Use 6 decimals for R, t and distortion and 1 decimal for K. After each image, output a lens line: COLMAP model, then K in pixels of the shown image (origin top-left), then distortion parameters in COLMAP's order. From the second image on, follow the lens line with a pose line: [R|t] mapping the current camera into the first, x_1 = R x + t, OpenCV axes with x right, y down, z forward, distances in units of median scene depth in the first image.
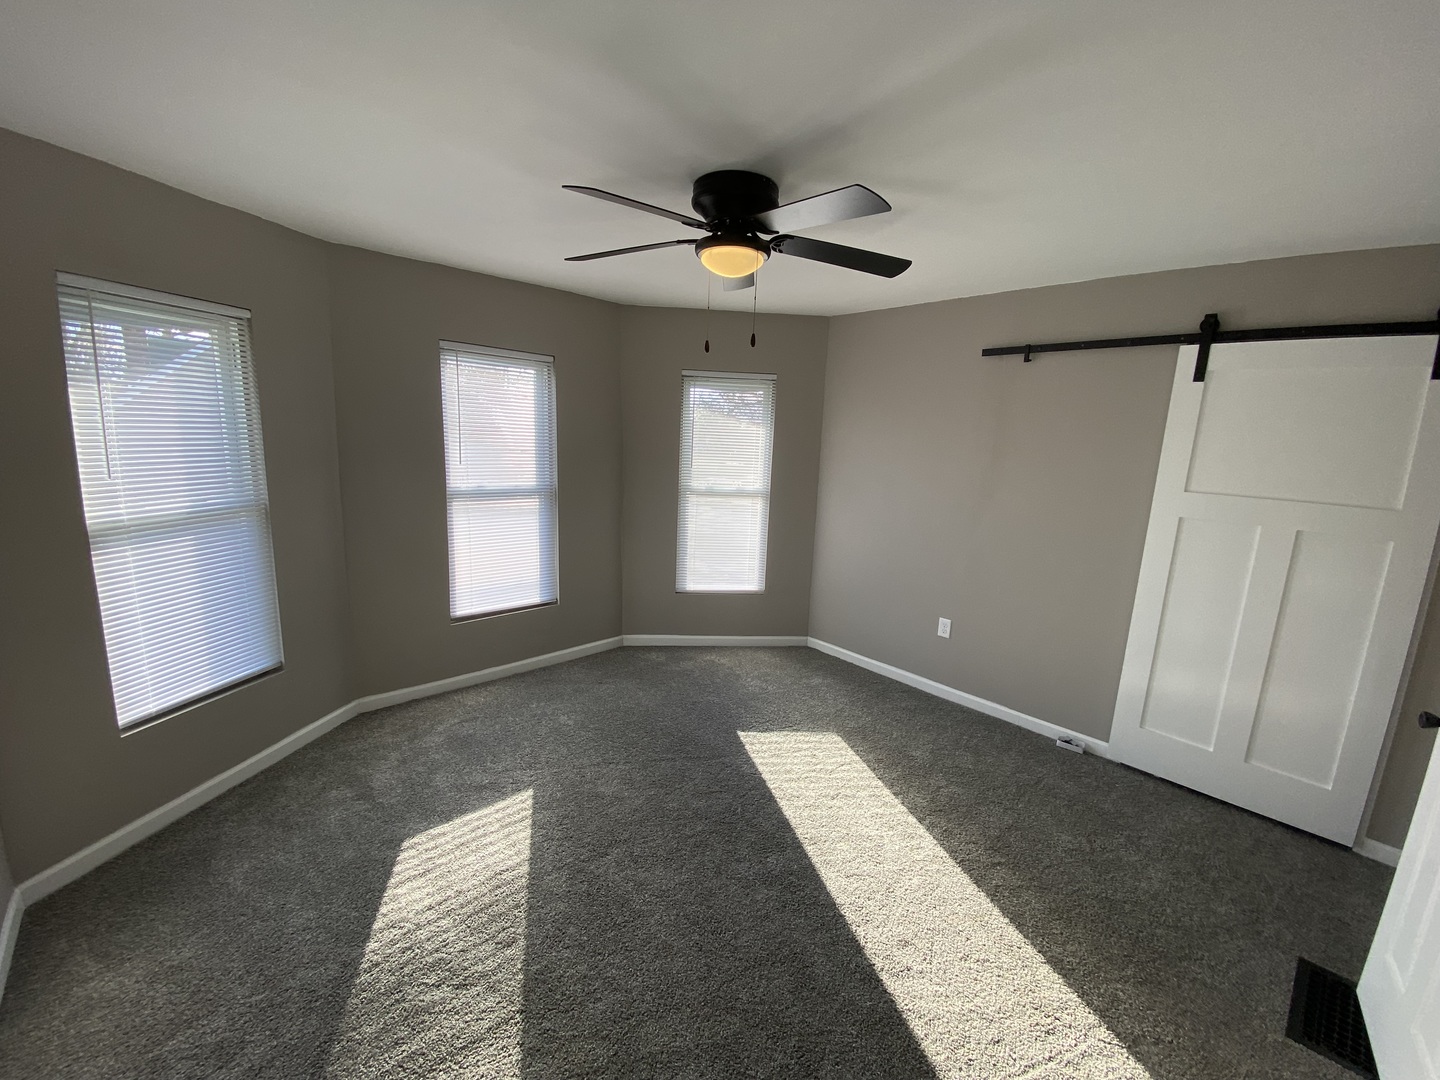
lens RADIAL K [[580.9, 0, 720.0], [0, 580.9, 540.0], [0, 0, 1]] dist [0.019637, -0.018632]
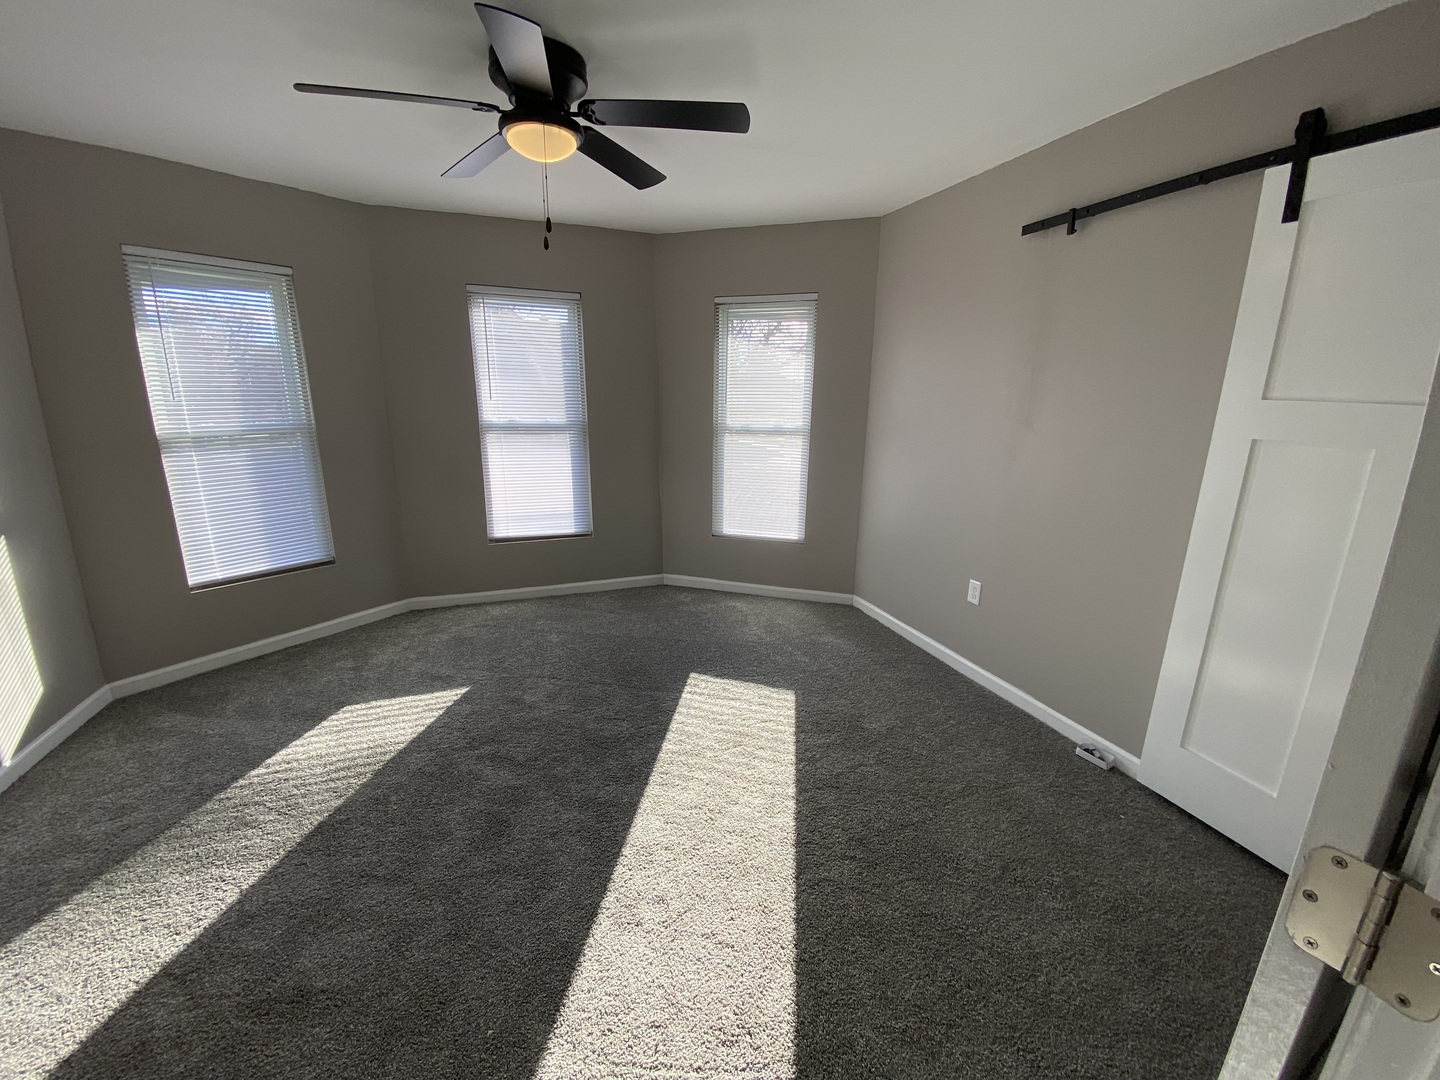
lens RADIAL K [[580.9, 0, 720.0], [0, 580.9, 540.0], [0, 0, 1]] dist [0.019637, -0.018632]
pose [[0.923829, 0.064537, -0.377327, 0.420699], [-0.043325, 0.996980, 0.064446, 0.048646], [0.380346, -0.043189, 0.923835, 0.140944]]
